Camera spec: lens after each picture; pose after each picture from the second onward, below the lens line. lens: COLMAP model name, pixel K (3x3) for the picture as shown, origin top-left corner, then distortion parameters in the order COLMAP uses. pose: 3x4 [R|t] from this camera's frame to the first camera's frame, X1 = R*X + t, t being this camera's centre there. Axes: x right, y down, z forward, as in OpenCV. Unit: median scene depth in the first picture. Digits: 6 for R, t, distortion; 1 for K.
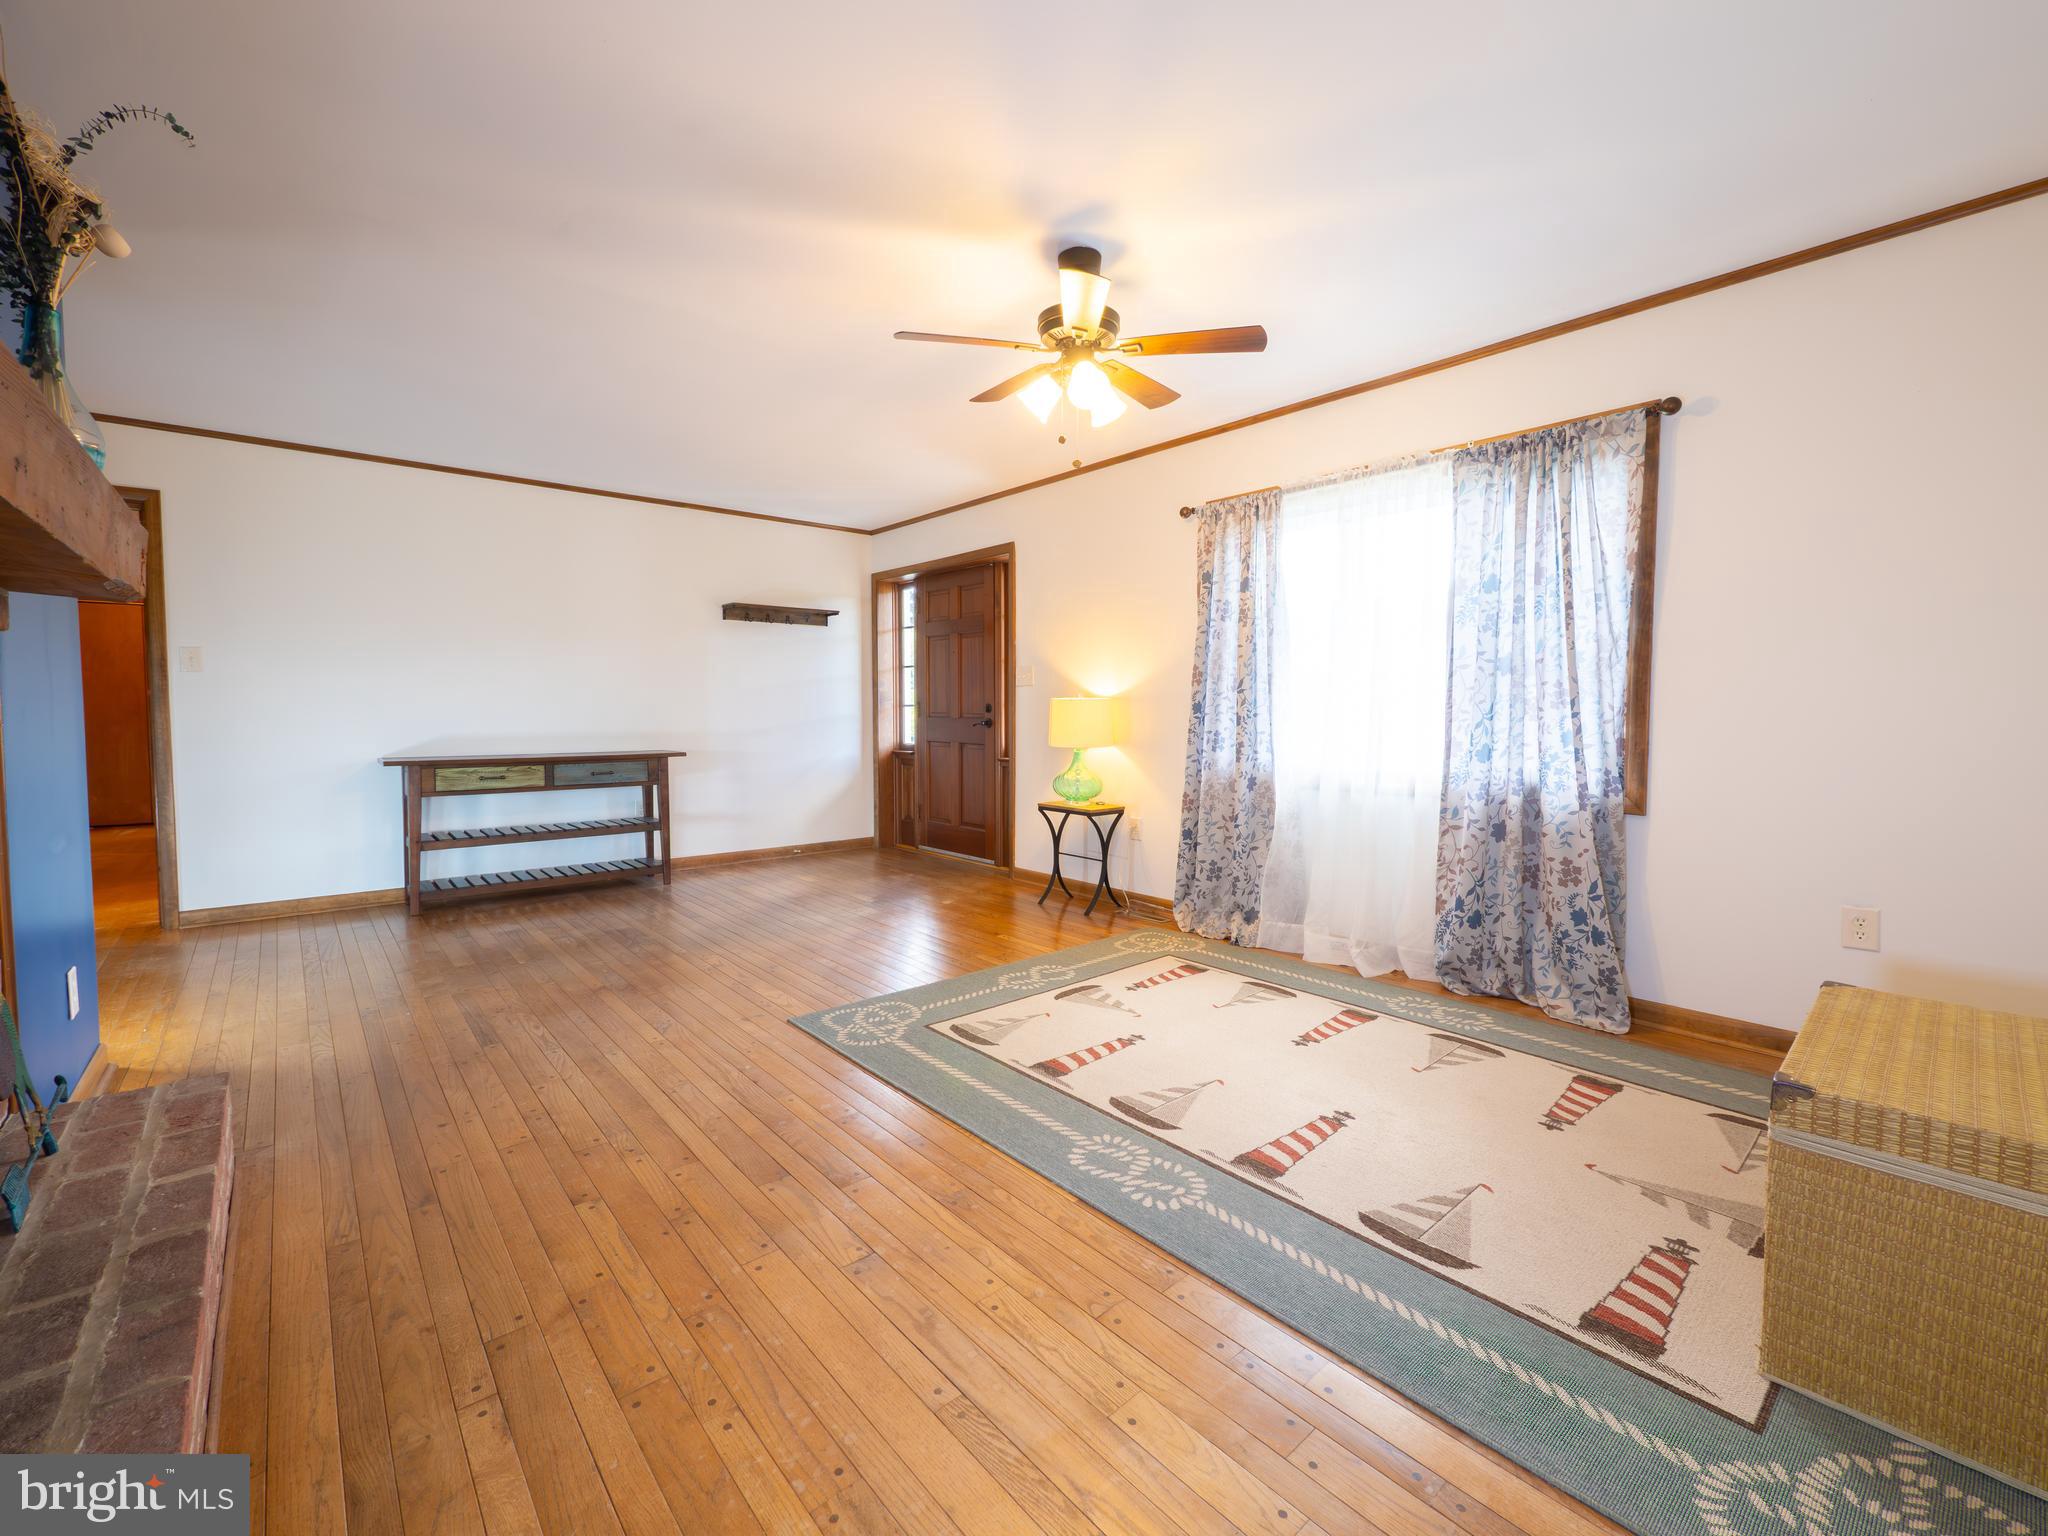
lens RADIAL K [[865.5, 0, 1021.5], [0, 865.5, 757.1], [0, 0, 1]] dist [-0.005720, 0.001033]
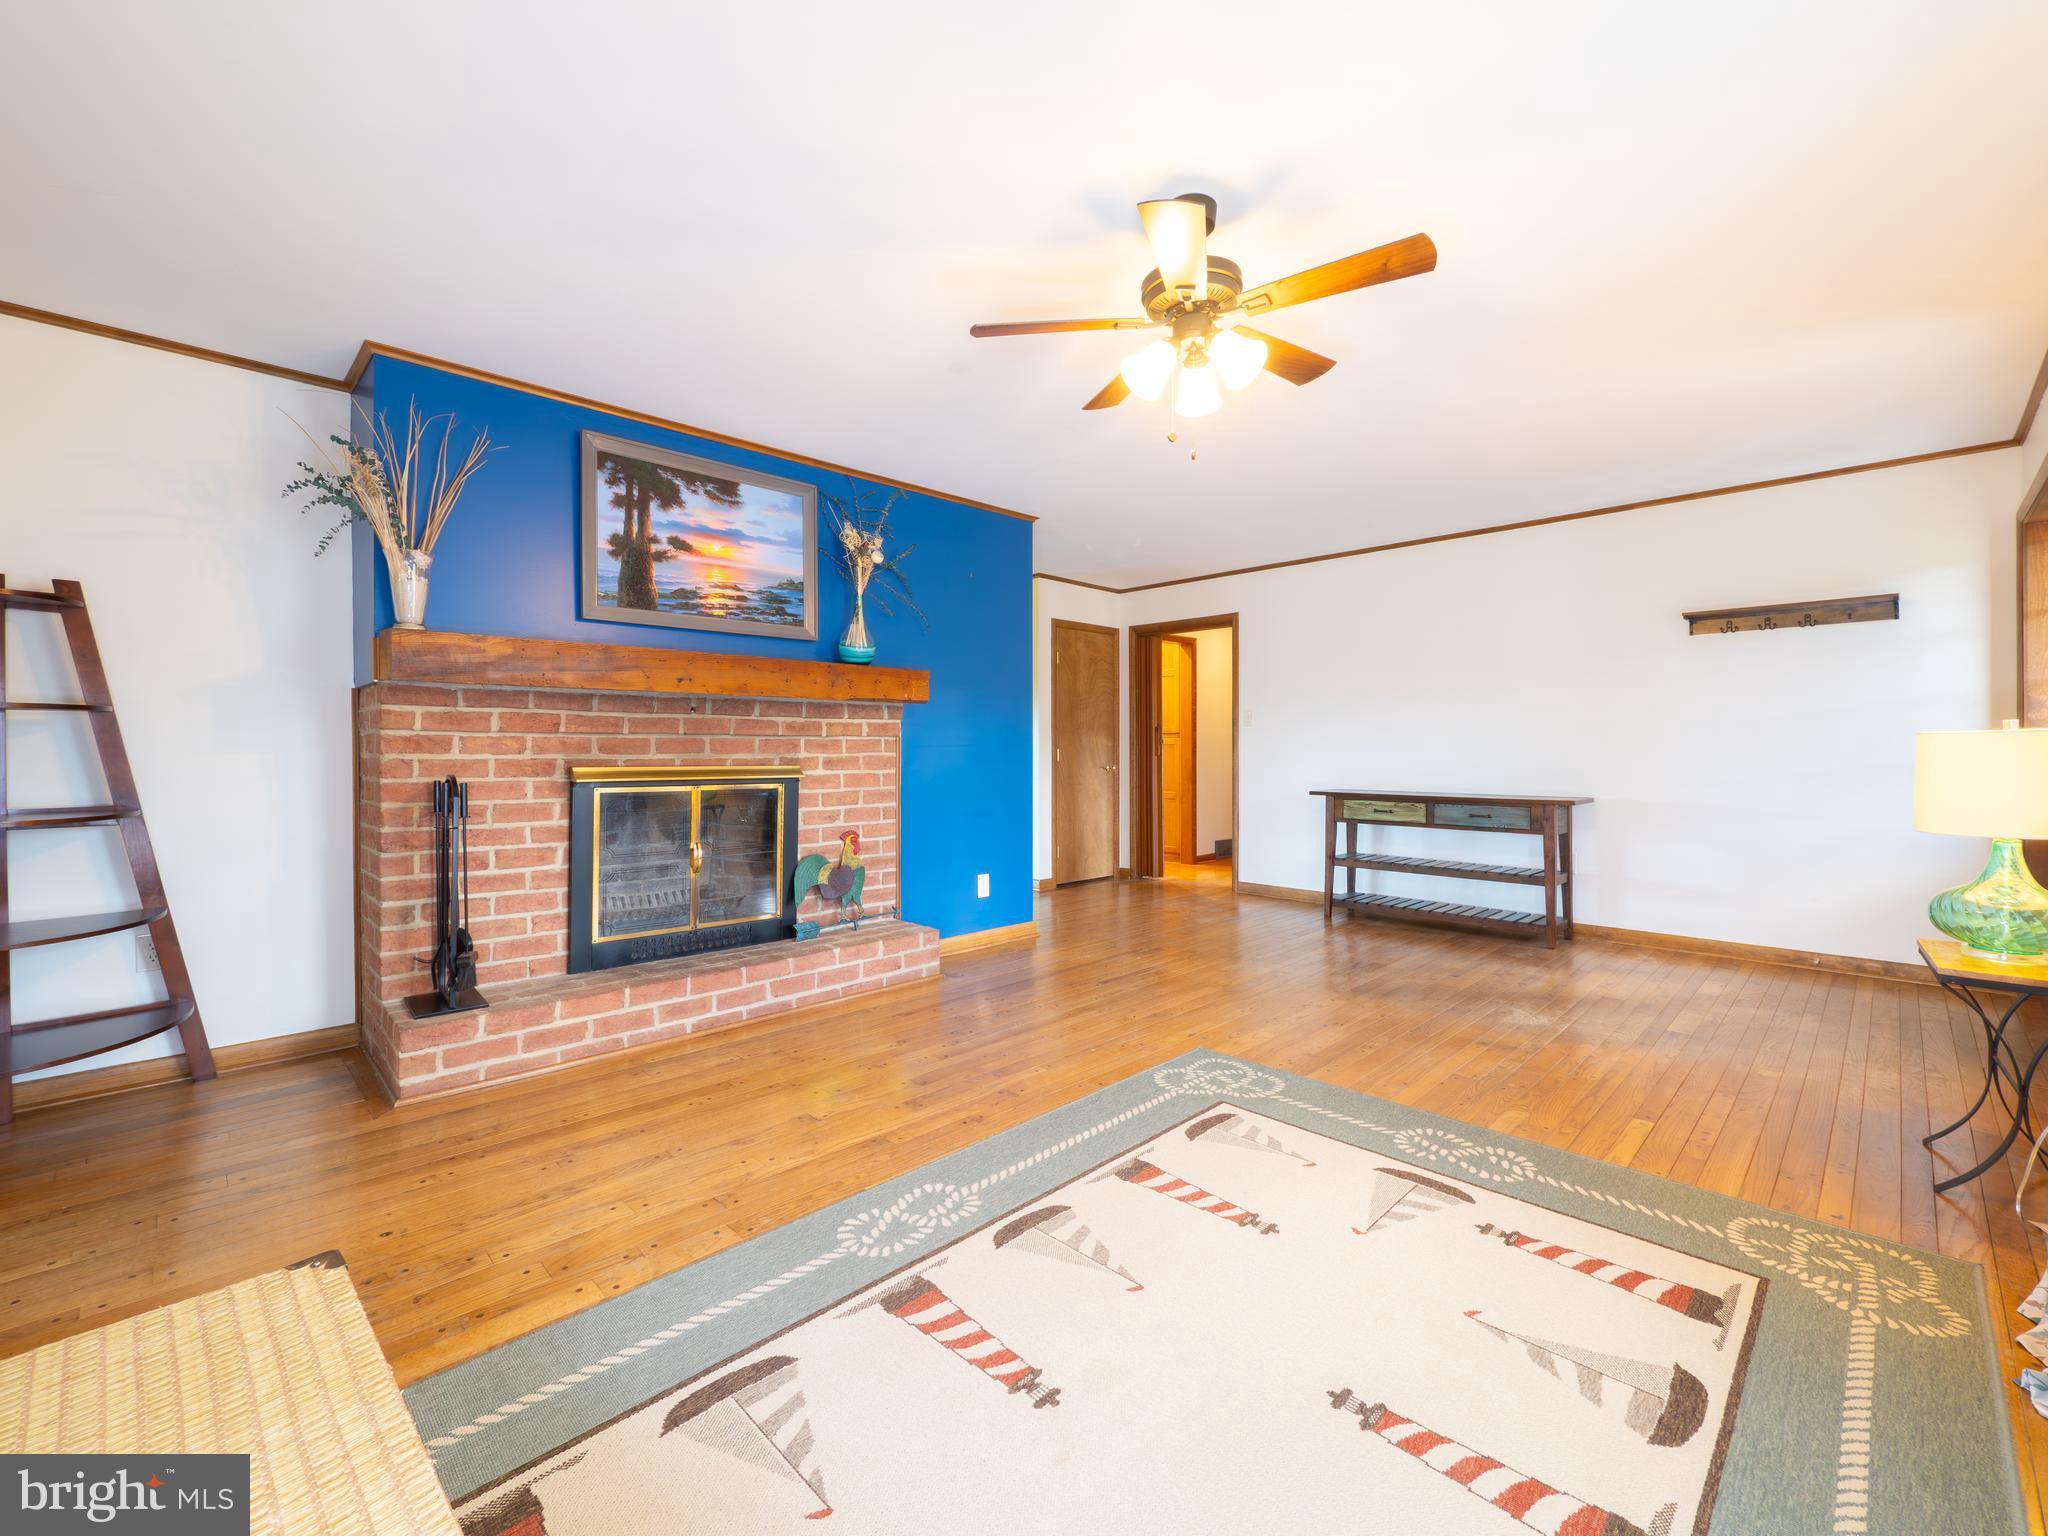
lens RADIAL K [[865.5, 0, 1024.3], [0, 865.5, 756.9], [0, 0, 1]] dist [-0.005720, 0.001033]
pose [[0.068337, 0.008539, -0.997626, 0.764099], [-0.053441, 0.998559, 0.004886, -0.042834], [0.996230, 0.052980, 0.068695, 0.700285]]
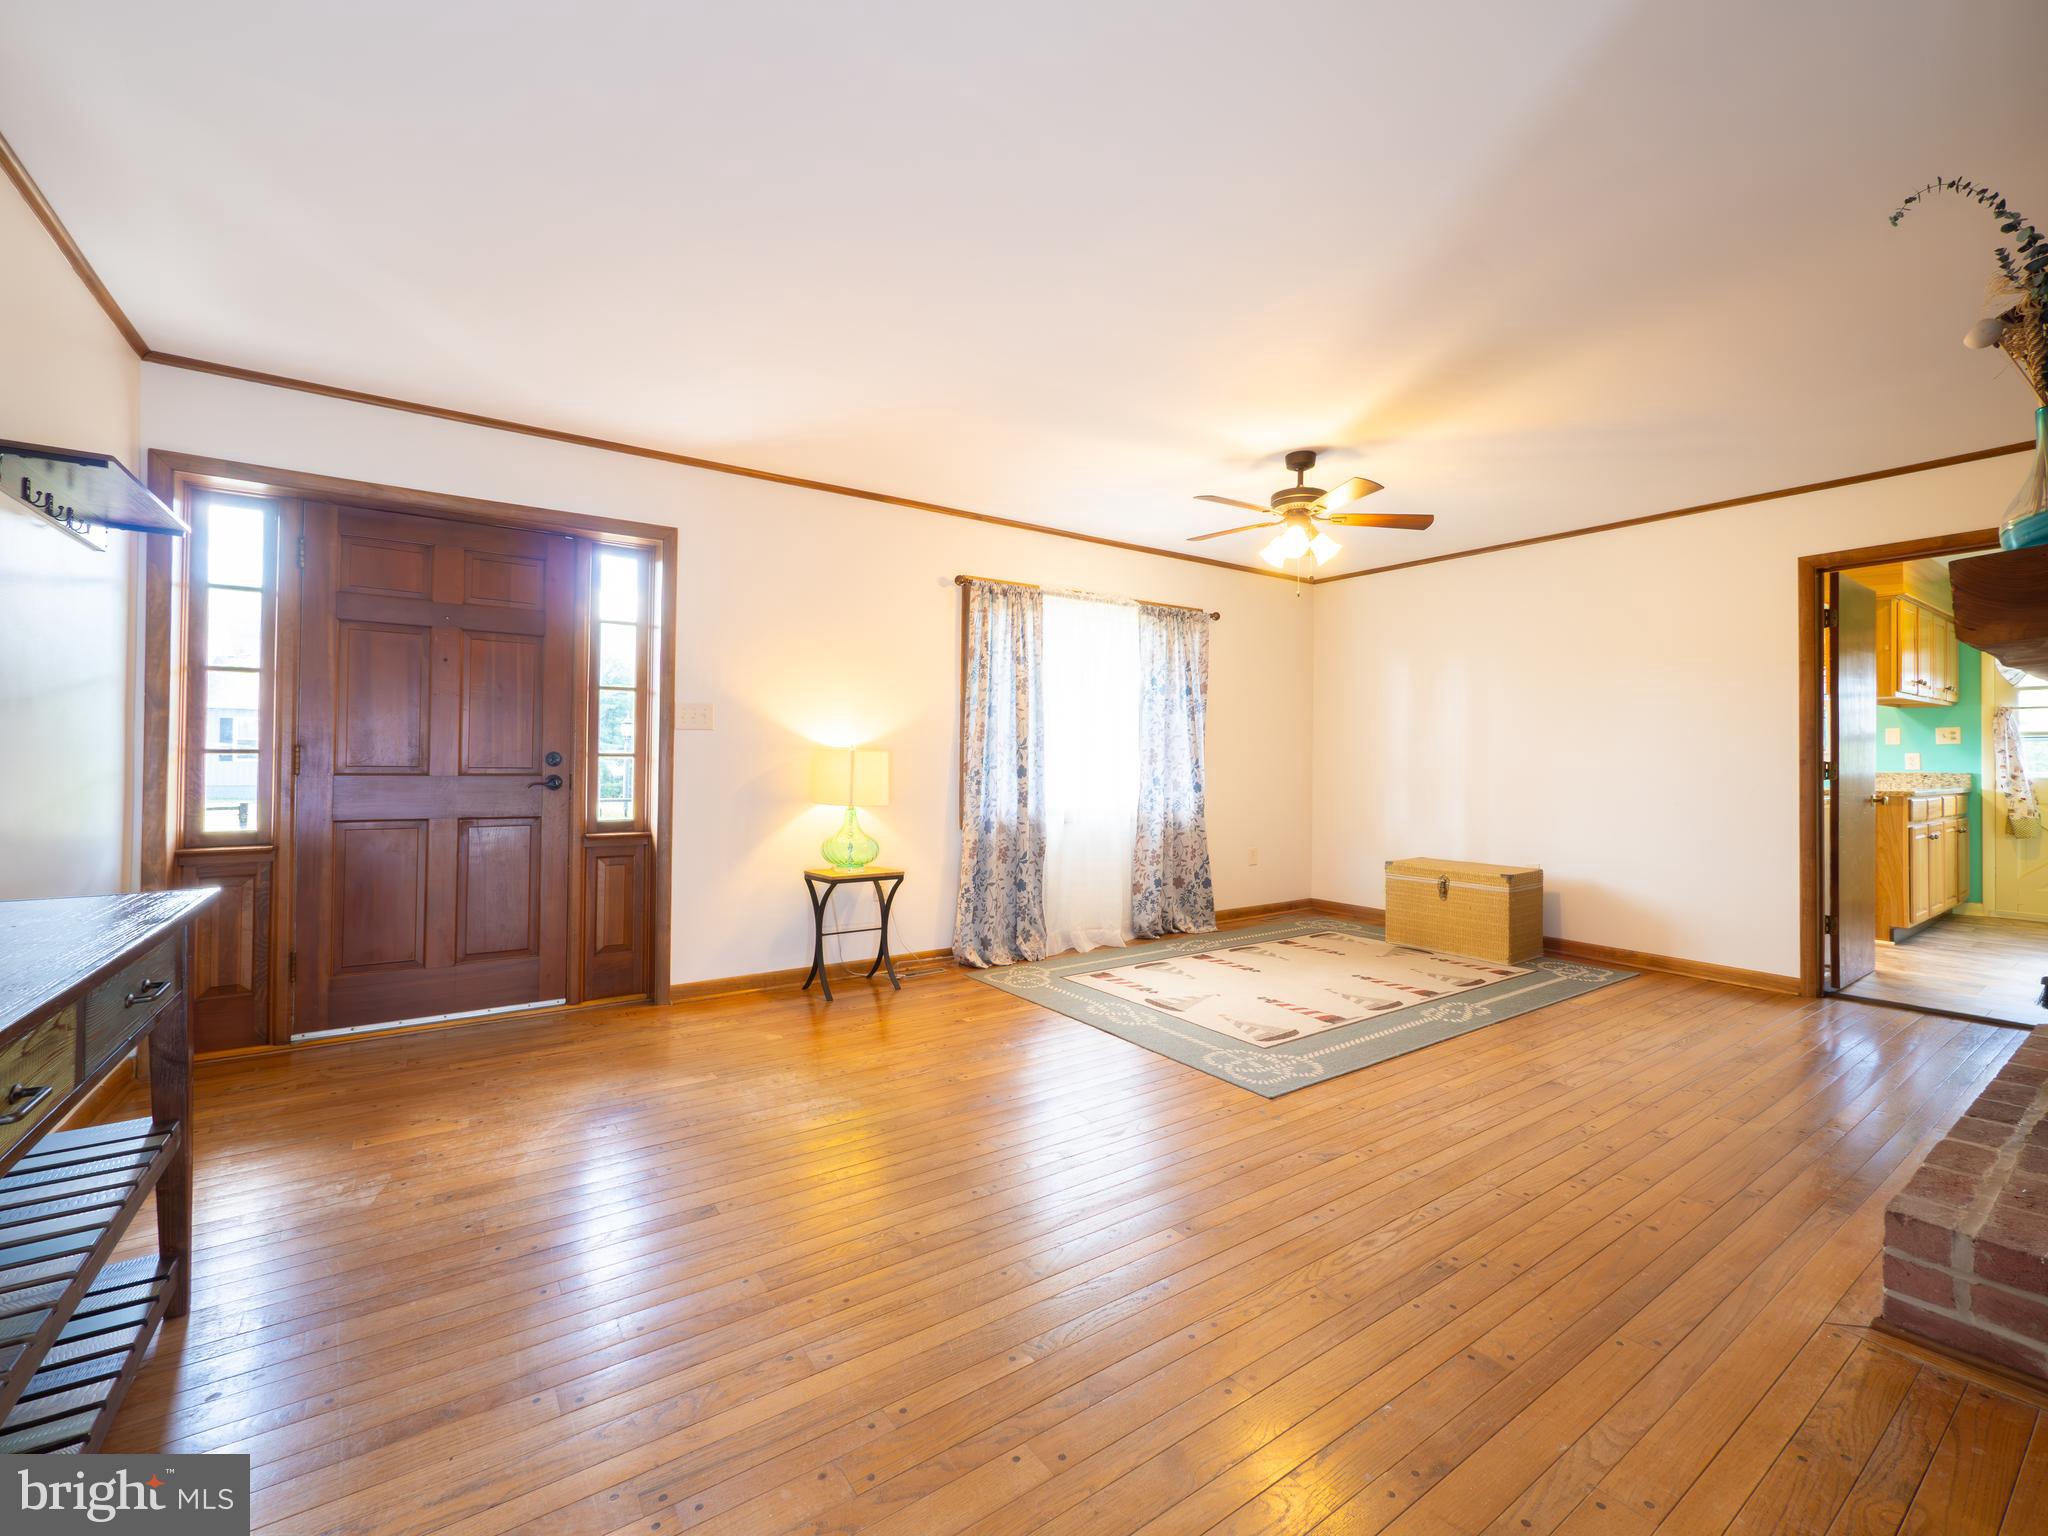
lens RADIAL K [[865.5, 0, 1032.6], [0, 865.5, 750.3], [0, 0, 1]] dist [-0.005720, 0.001033]
pose [[0.095243, 0.013688, 0.995360, -1.230427], [0.048785, 0.998640, -0.018401, -0.065022], [-0.994258, 0.050311, 0.094445, 1.154007]]
